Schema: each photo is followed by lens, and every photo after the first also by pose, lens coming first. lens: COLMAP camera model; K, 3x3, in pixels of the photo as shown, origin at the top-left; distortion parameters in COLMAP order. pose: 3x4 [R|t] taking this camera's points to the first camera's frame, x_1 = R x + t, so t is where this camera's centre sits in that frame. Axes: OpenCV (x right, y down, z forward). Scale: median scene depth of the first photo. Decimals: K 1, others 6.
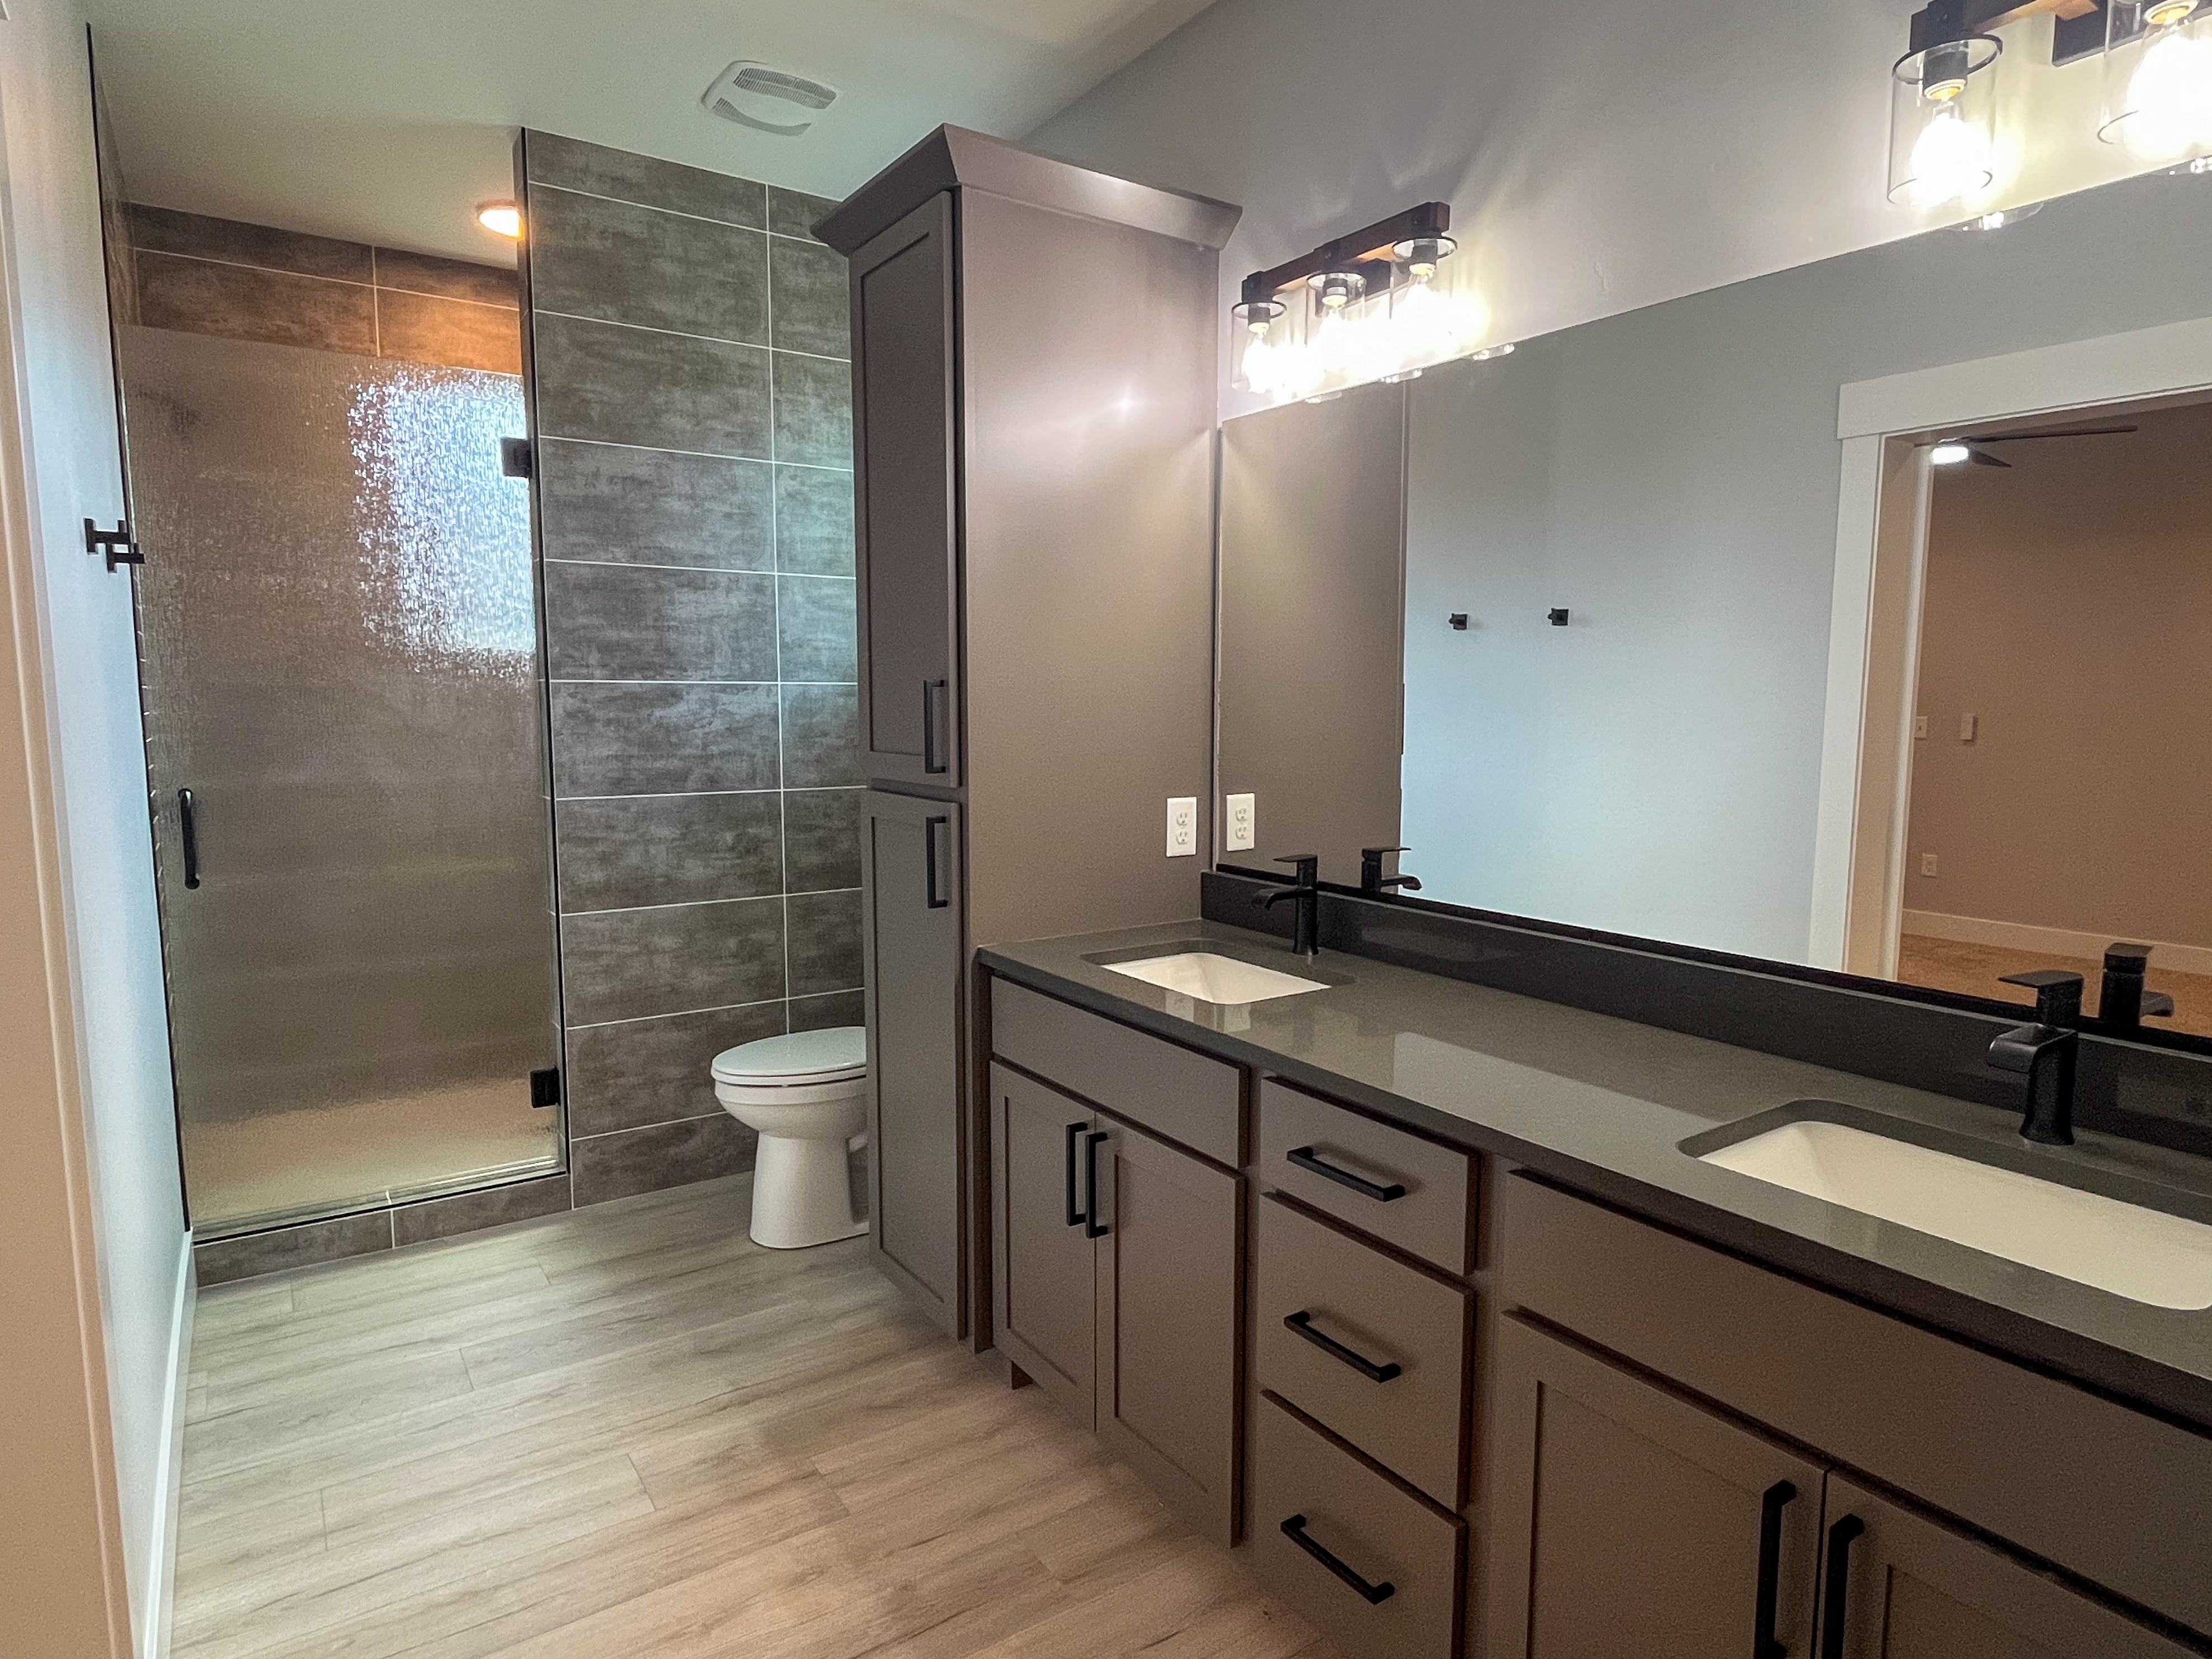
lens RADIAL K [[1254.9, 0, 1106.8], [0, 1254.9, 838.6], [0, 0, 1]] dist [0.000710, -0.002437]
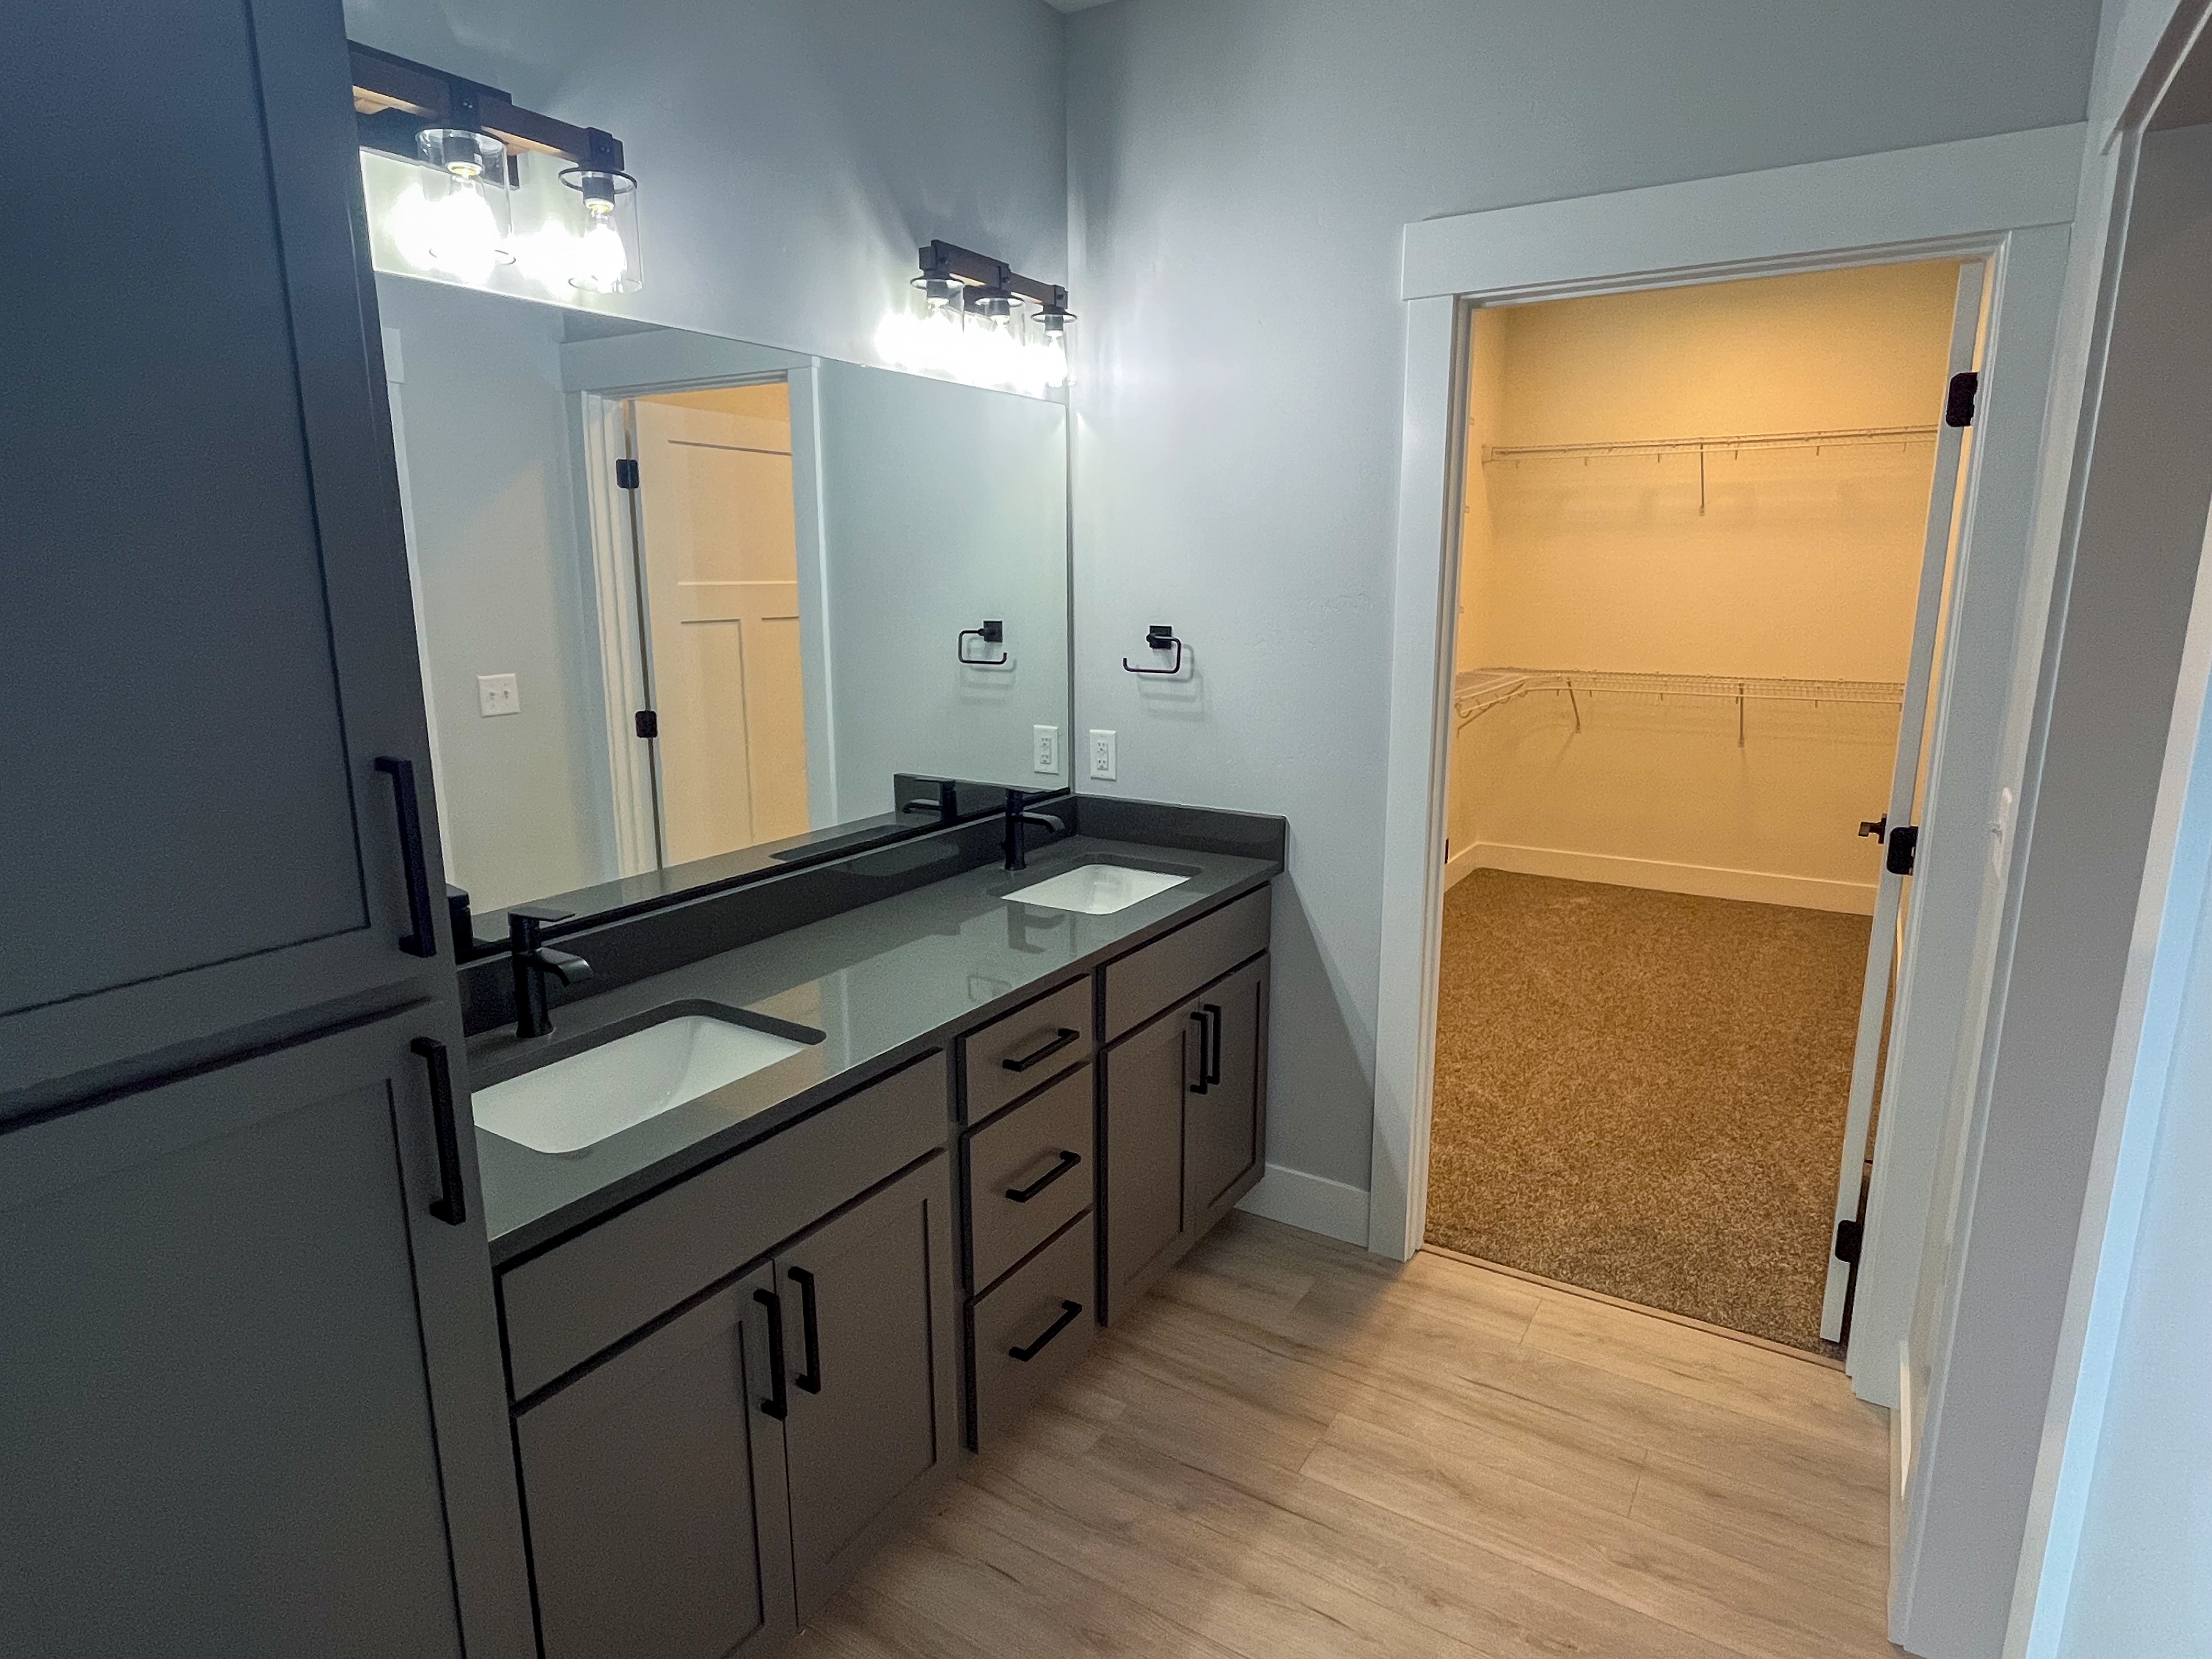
lens RADIAL K [[1254.8, 0, 1106.8], [0, 1254.8, 838.6], [0, 0, 1]] dist [0.000710, -0.002437]
pose [[-0.419363, -0.189515, 0.887817, -0.842307], [0.101798, 0.961982, 0.253431, -0.235358], [-0.902093, 0.196657, -0.384128, 1.238325]]
